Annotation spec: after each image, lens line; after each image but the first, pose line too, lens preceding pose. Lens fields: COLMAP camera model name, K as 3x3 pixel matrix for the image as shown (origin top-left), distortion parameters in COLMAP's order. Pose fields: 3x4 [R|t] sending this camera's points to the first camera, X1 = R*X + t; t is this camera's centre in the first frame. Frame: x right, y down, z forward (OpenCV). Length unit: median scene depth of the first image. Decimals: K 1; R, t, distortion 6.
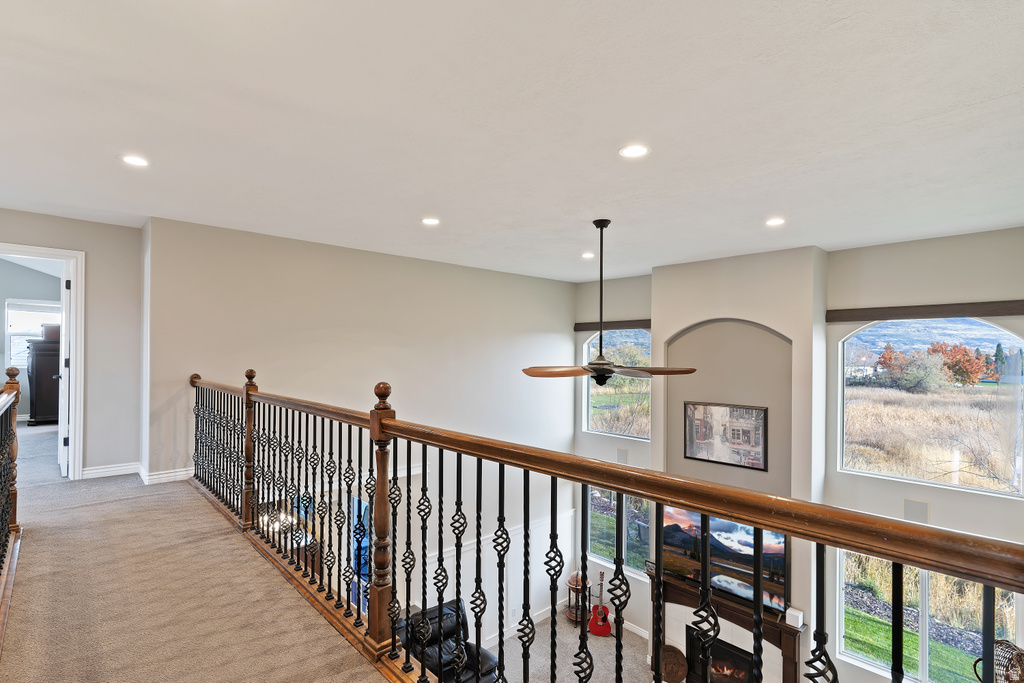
lens RADIAL K [[491.9, 0, 525.0], [0, 491.9, 353.2], [0, 0, 1]] dist [0.007301, -0.001883]
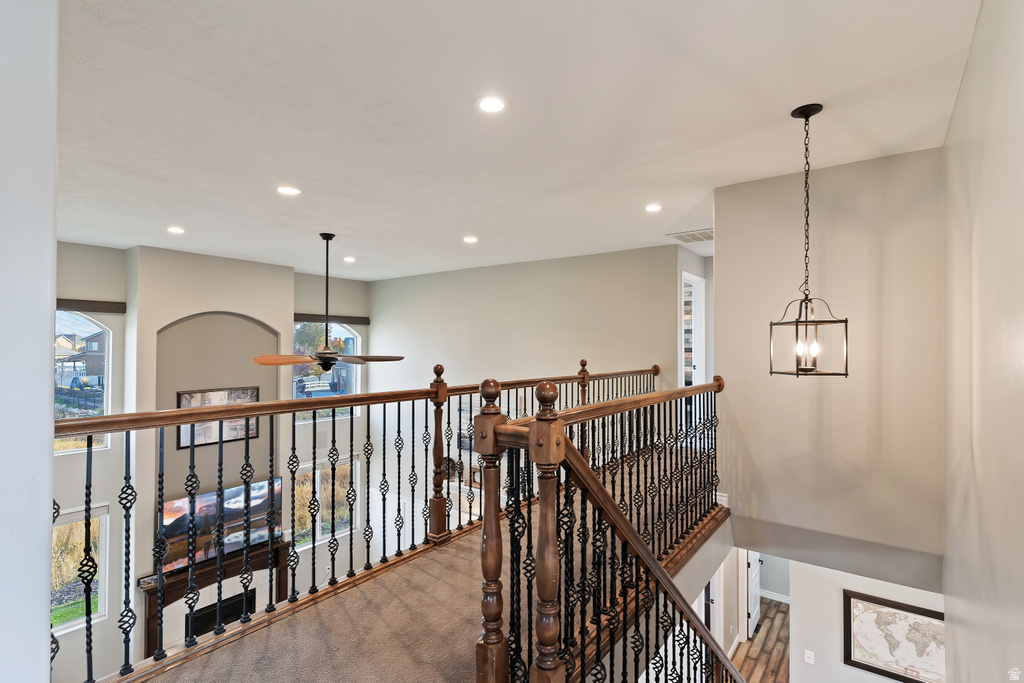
lens RADIAL K [[491.9, 0, 510.5], [0, 491.9, 347.8], [0, 0, 1]] dist [0.007301, -0.001883]
pose [[-0.180578, -0.007576, 0.983532, -0.838565], [-0.011158, 0.999922, 0.005654, -0.003413], [-0.983497, -0.009954, -0.180648, 0.576896]]
